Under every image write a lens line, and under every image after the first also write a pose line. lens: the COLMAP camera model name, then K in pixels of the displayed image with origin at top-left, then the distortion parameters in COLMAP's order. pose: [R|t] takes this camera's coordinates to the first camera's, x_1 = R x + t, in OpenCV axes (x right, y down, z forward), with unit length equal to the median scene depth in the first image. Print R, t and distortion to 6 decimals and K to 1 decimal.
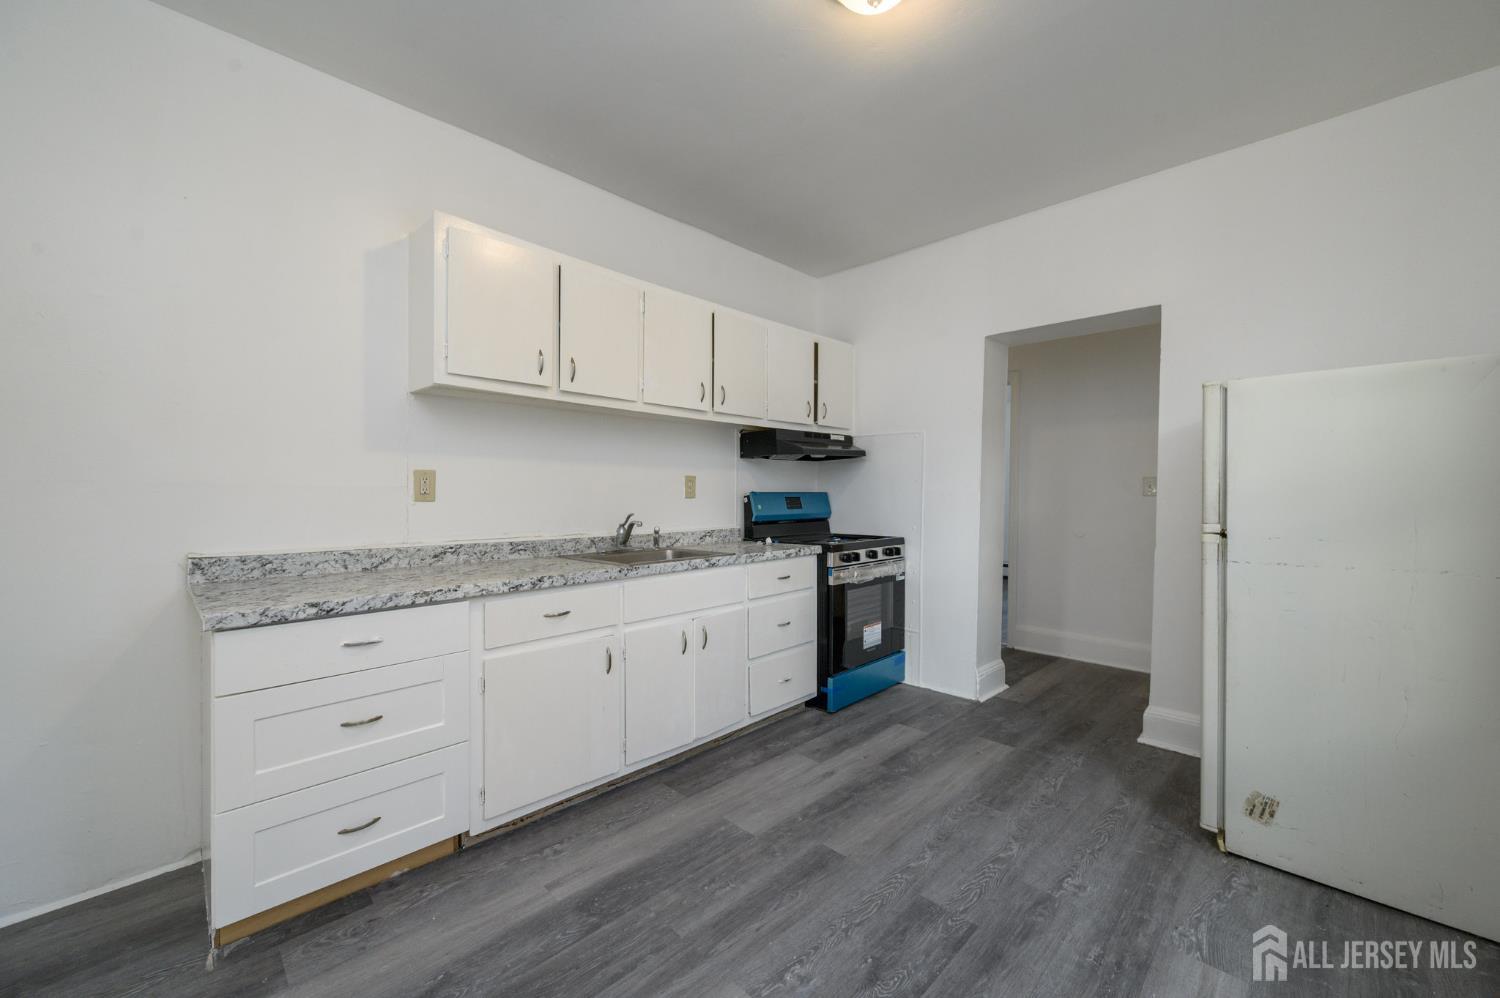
lens RADIAL K [[583.1, 0, 755.5], [0, 583.1, 497.7], [0, 0, 1]] dist [-0.000724, -0.000229]
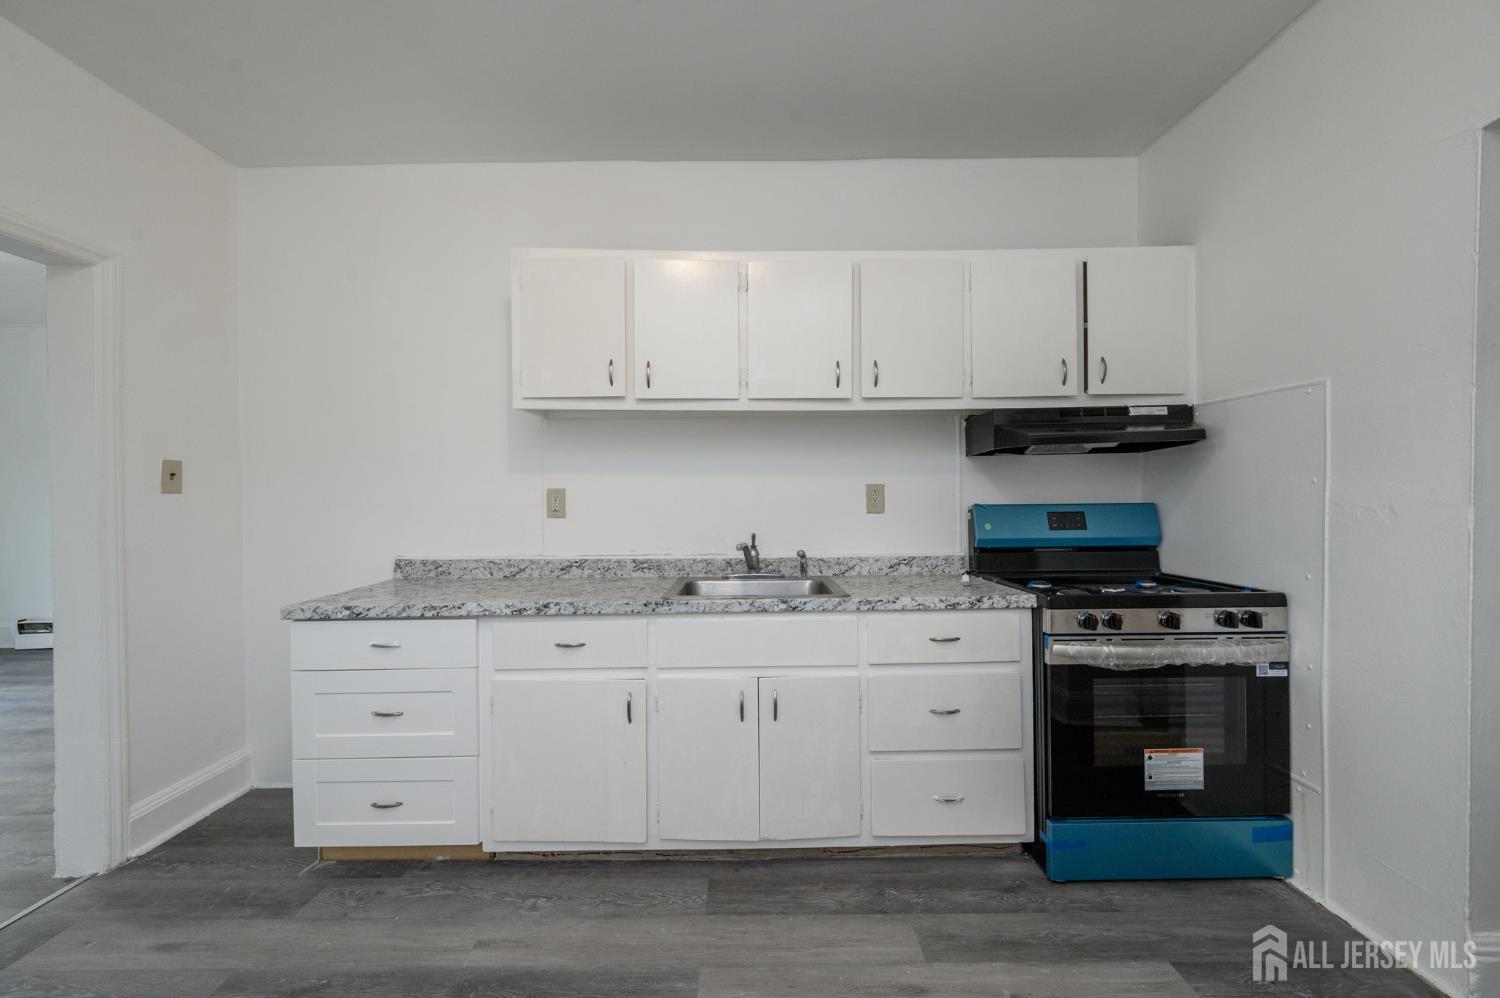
lens RADIAL K [[583.1, 0, 747.6], [0, 583.1, 499.0], [0, 0, 1]] dist [-0.000724, -0.000229]
pose [[0.703121, -0.008493, -0.711019, 0.403933], [0.003892, 0.999960, -0.008095, -0.016514], [0.711059, 0.002924, 0.703126, 0.438770]]
